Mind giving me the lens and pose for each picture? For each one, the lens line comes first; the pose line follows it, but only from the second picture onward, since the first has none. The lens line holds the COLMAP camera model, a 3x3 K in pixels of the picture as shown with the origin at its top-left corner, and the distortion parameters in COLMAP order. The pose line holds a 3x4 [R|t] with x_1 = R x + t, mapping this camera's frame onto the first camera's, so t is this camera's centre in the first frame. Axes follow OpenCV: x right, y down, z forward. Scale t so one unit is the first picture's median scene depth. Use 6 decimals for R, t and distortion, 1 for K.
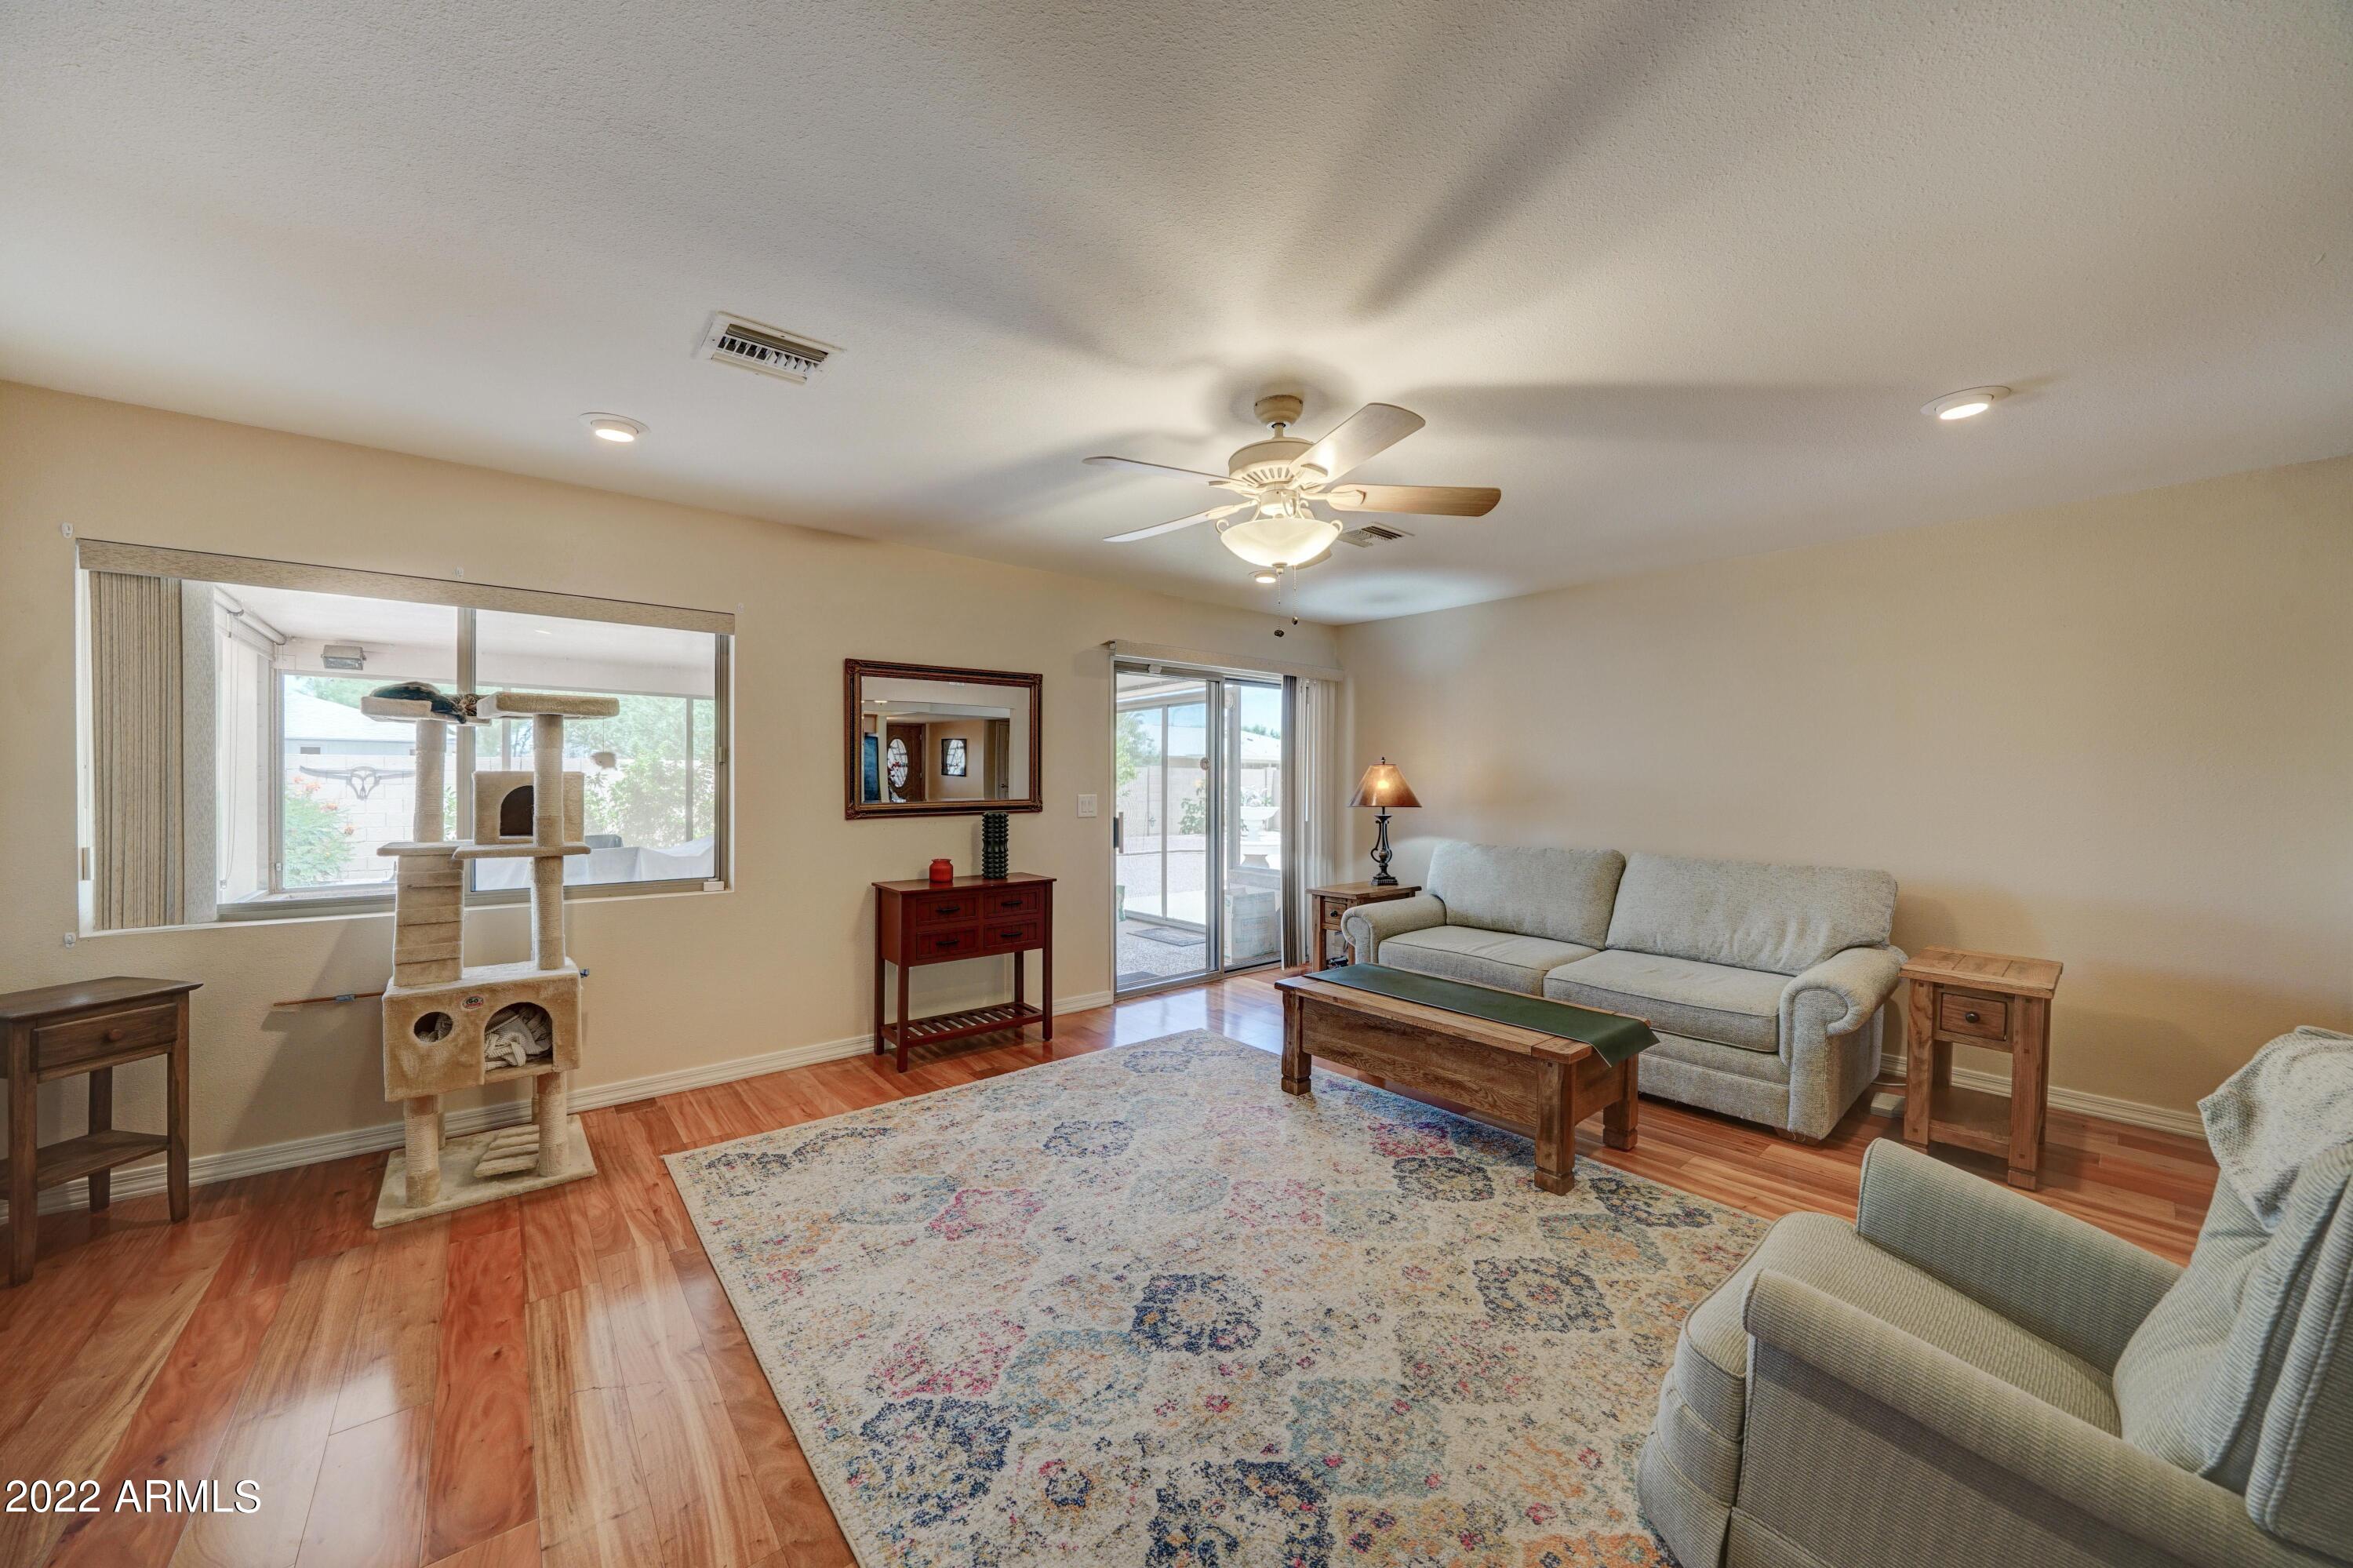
lens RADIAL K [[832.0, 0, 1178.6], [0, 832.0, 778.5], [0, 0, 1]] dist [-0.021340, 0.000012]
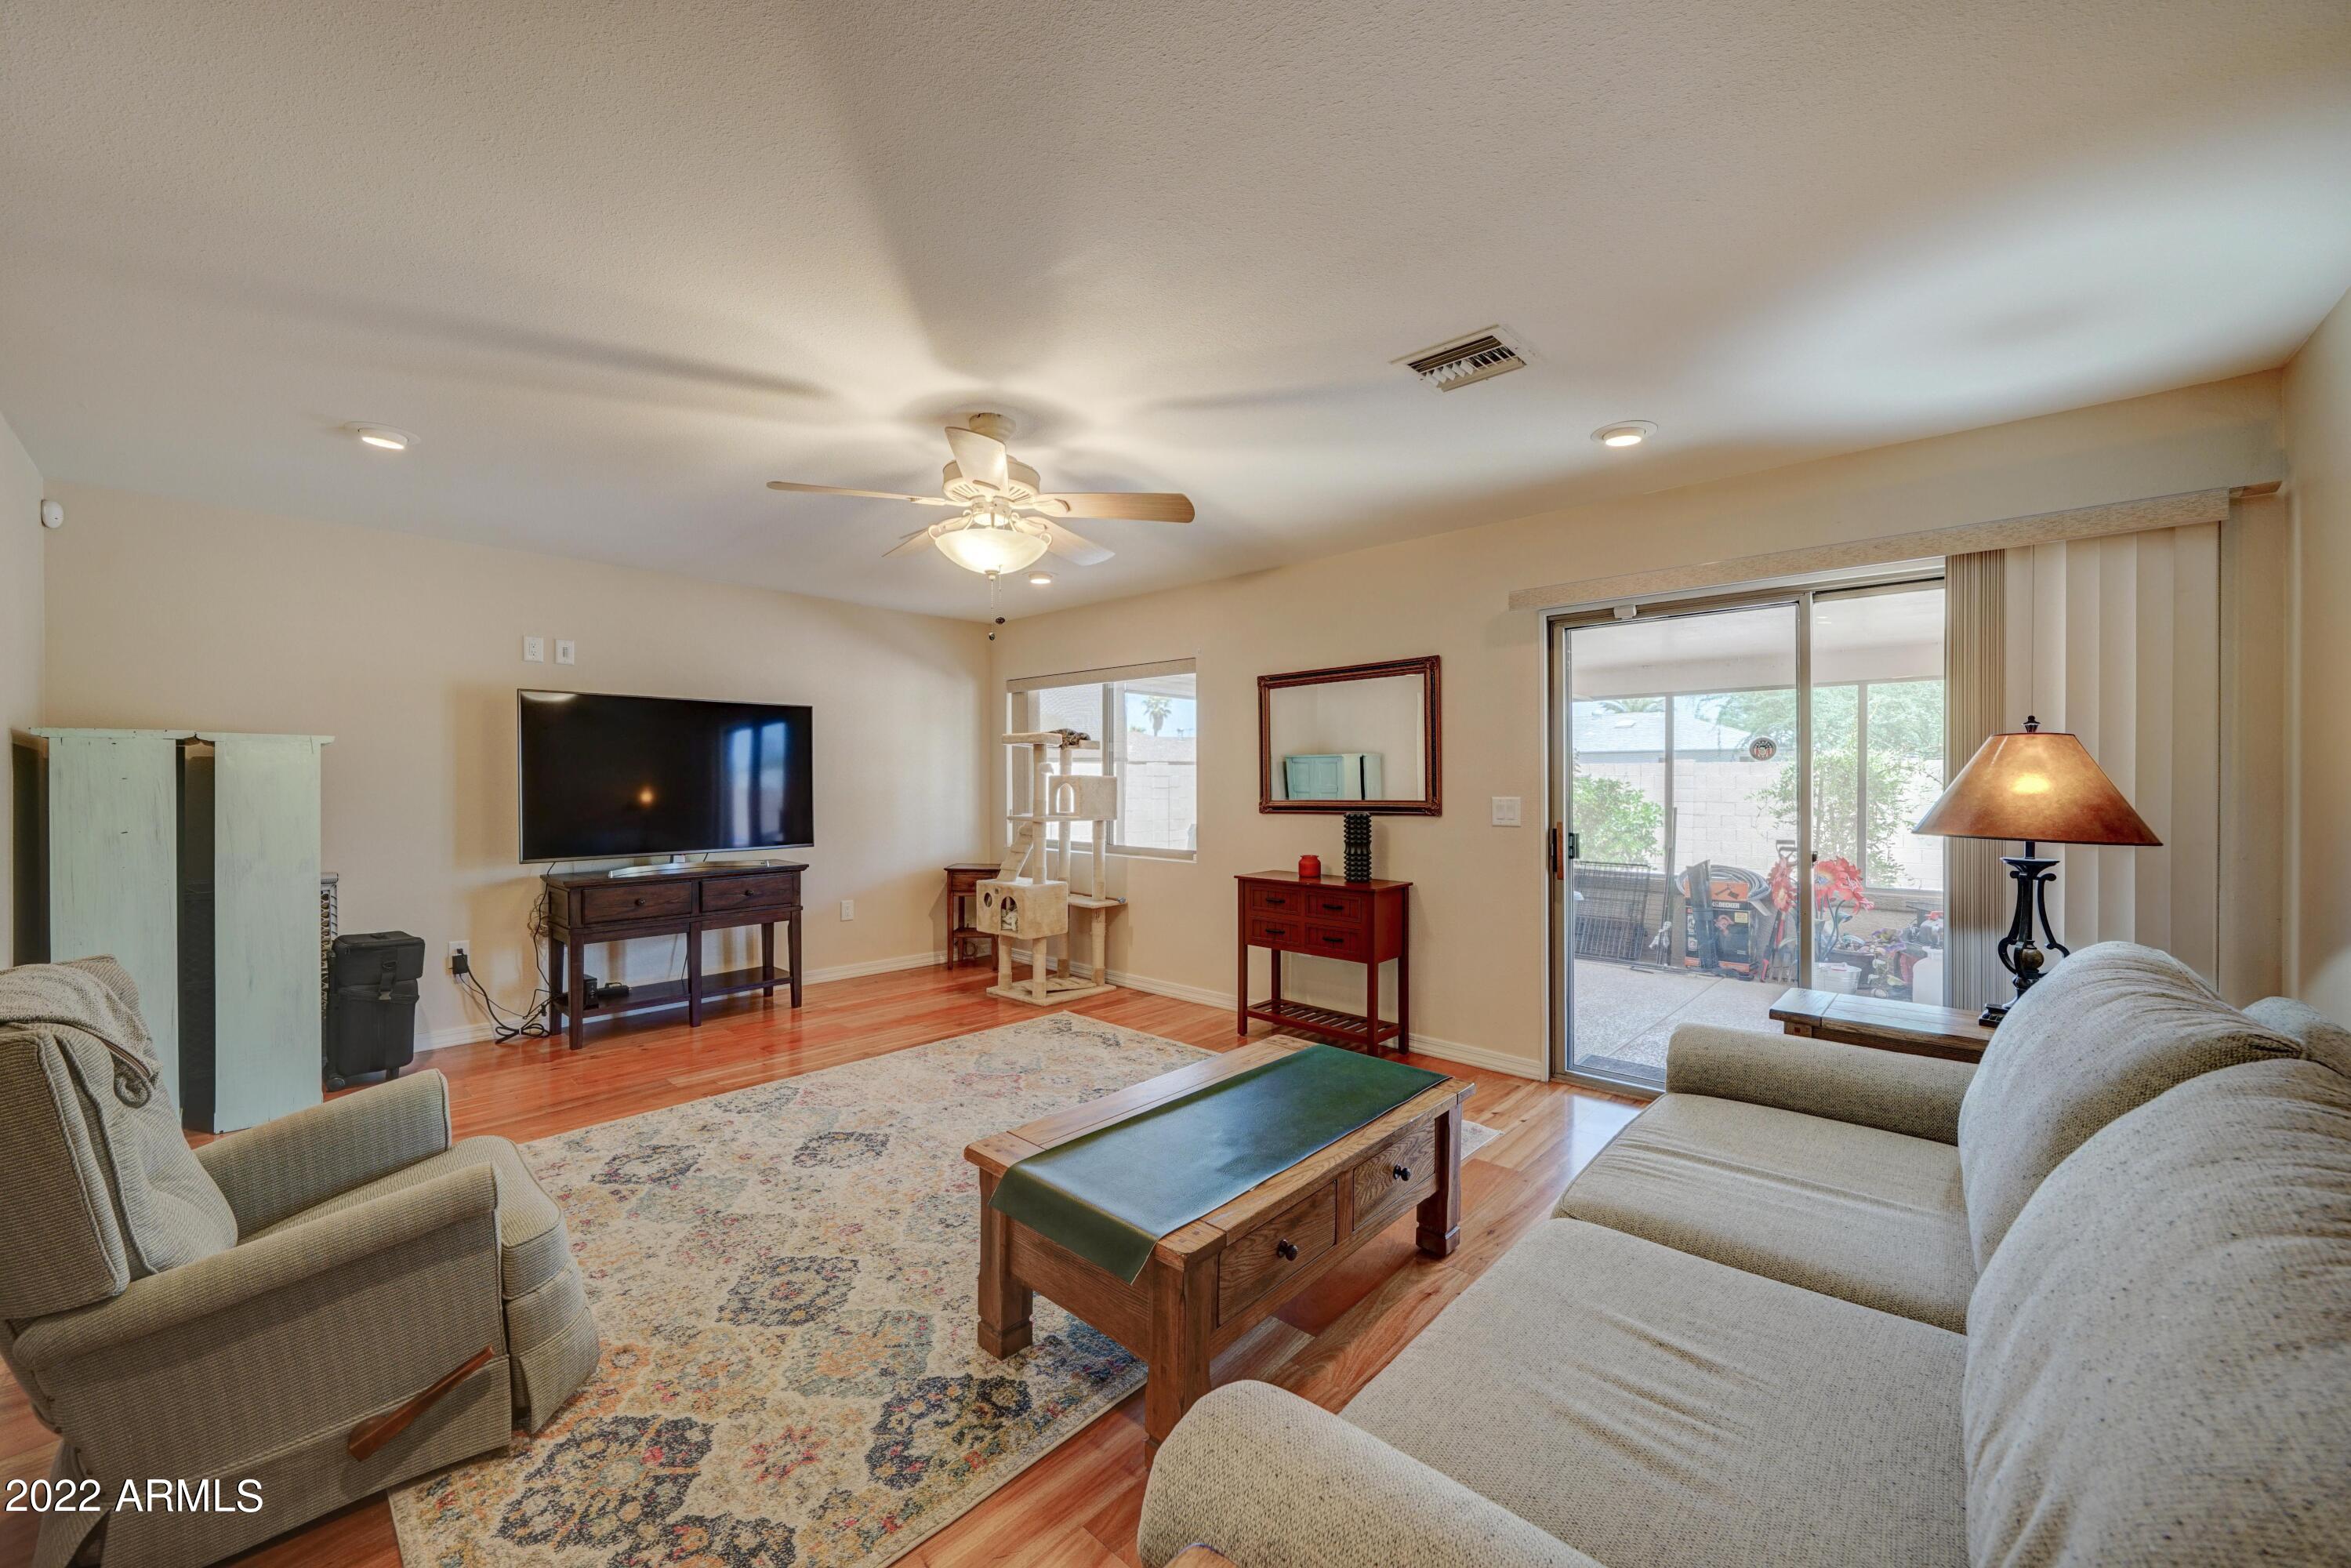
lens RADIAL K [[901.7, 0, 1159.2], [0, 901.7, 781.8], [0, 0, 1]] dist [-0.009833, -0.000104]
pose [[0.112267, -0.003608, -0.993671, 0.965724], [0.001695, 0.999993, -0.003439, 0.010333], [0.993677, -0.001298, 0.112273, 0.812584]]
